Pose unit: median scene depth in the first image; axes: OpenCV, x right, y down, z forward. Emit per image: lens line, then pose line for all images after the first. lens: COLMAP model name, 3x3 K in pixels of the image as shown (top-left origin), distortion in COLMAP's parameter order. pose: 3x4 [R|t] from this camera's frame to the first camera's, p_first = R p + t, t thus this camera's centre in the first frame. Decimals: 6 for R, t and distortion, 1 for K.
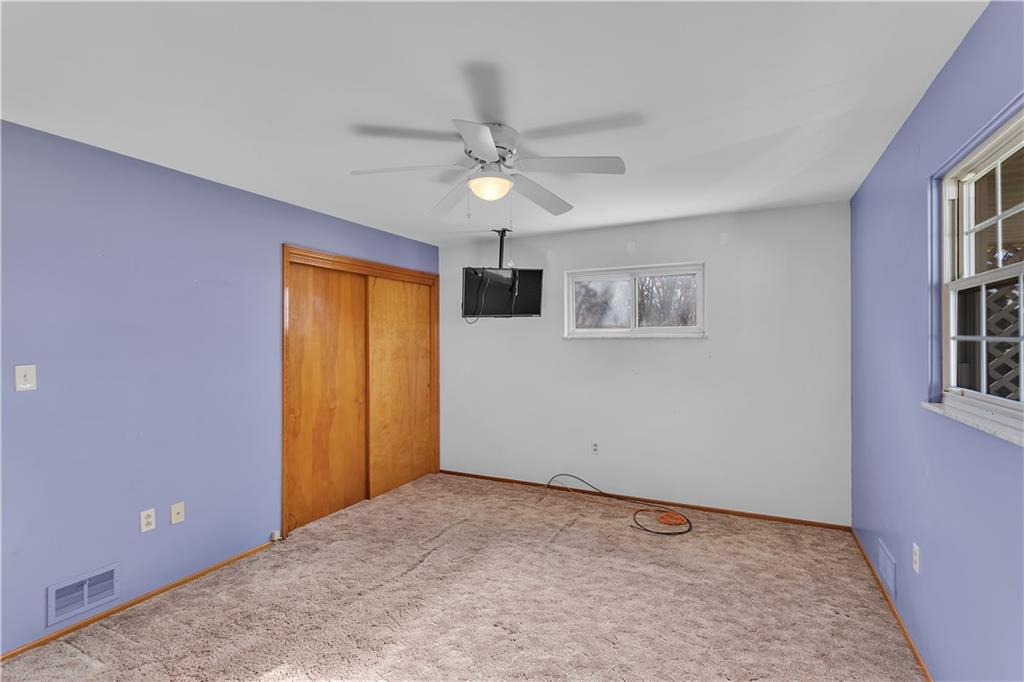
lens RADIAL K [[479.3, 0, 512.0], [0, 479.3, 341.0], [0, 0, 1]] dist [0.000280, 0.000411]
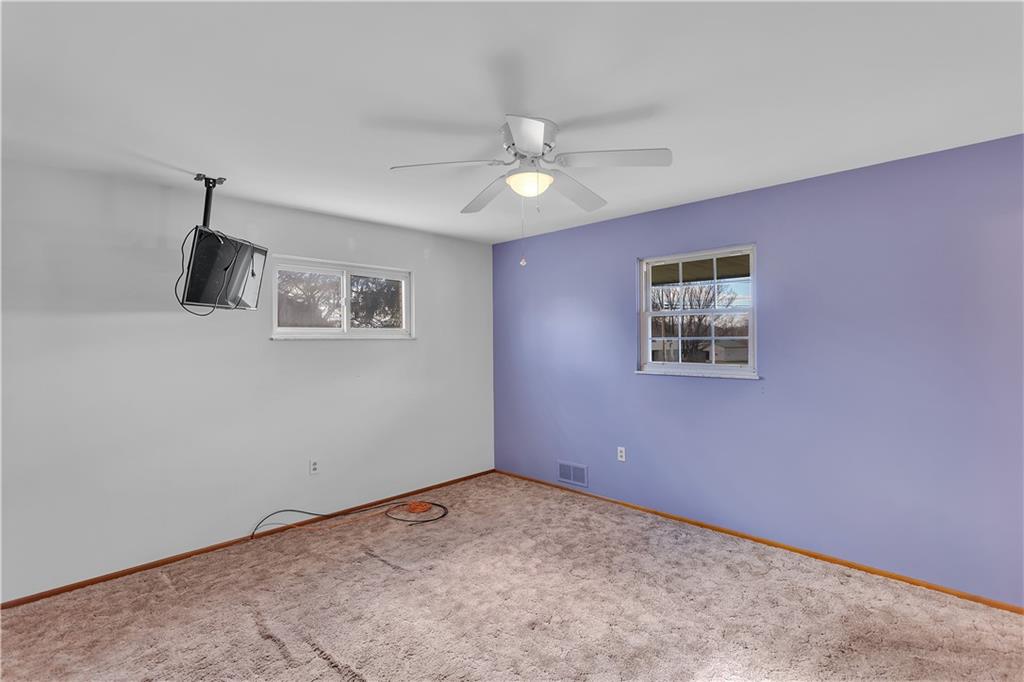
lens RADIAL K [[482.5, 0, 512.0], [0, 482.5, 334.4], [0, 0, 1]] dist [0.001765, 0.000243]
pose [[0.309358, 0.010766, 0.950885, -0.628422], [0.008789, 0.999861, -0.014180, 0.000801], [-0.950905, 0.012744, 0.309220, 0.455136]]
